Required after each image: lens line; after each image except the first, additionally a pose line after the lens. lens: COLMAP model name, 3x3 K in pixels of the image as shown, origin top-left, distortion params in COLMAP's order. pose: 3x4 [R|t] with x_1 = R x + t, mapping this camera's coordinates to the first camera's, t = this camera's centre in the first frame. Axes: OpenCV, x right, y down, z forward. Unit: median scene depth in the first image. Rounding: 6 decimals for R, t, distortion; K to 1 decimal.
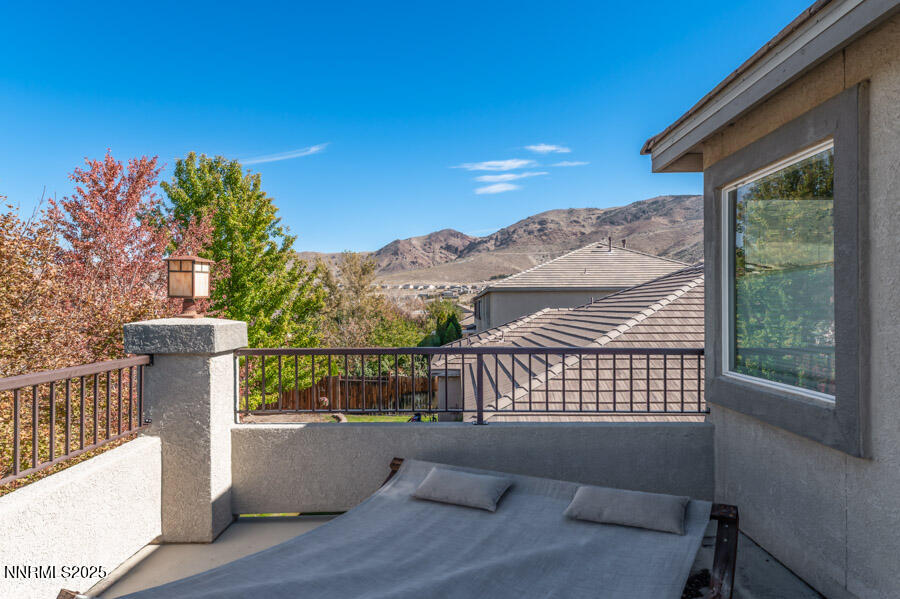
lens RADIAL K [[590.3, 0, 453.2], [0, 590.3, 305.3], [0, 0, 1]] dist [0.001001, -0.003709]
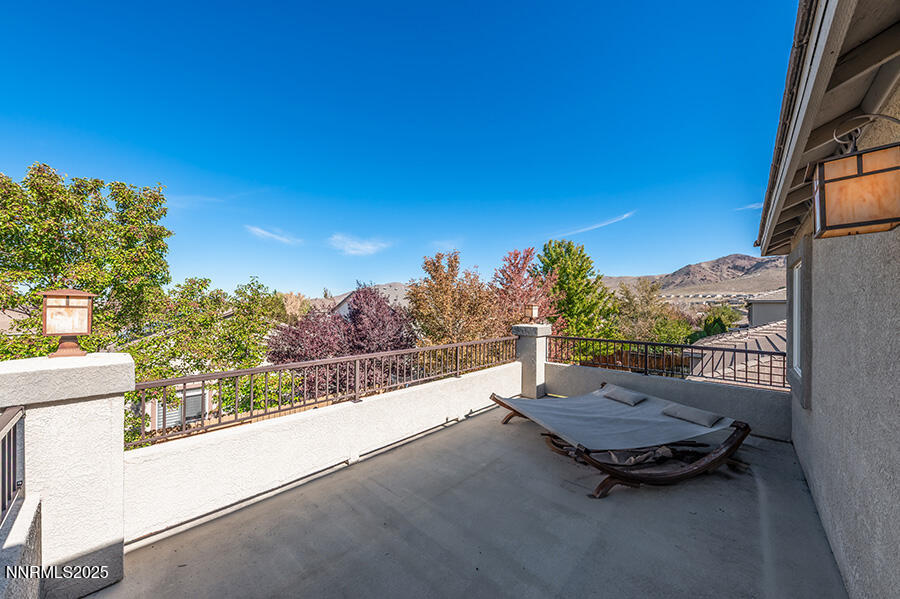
lens RADIAL K [[317.6, 0, 451.9], [0, 317.6, 305.4], [0, 0, 1]] dist [0.009901, -0.001713]
pose [[0.740814, 0.005572, -0.671687, 0.096207], [-0.008960, 0.999959, -0.001587, -0.019176], [0.671650, 0.007193, 0.740833, -0.133149]]
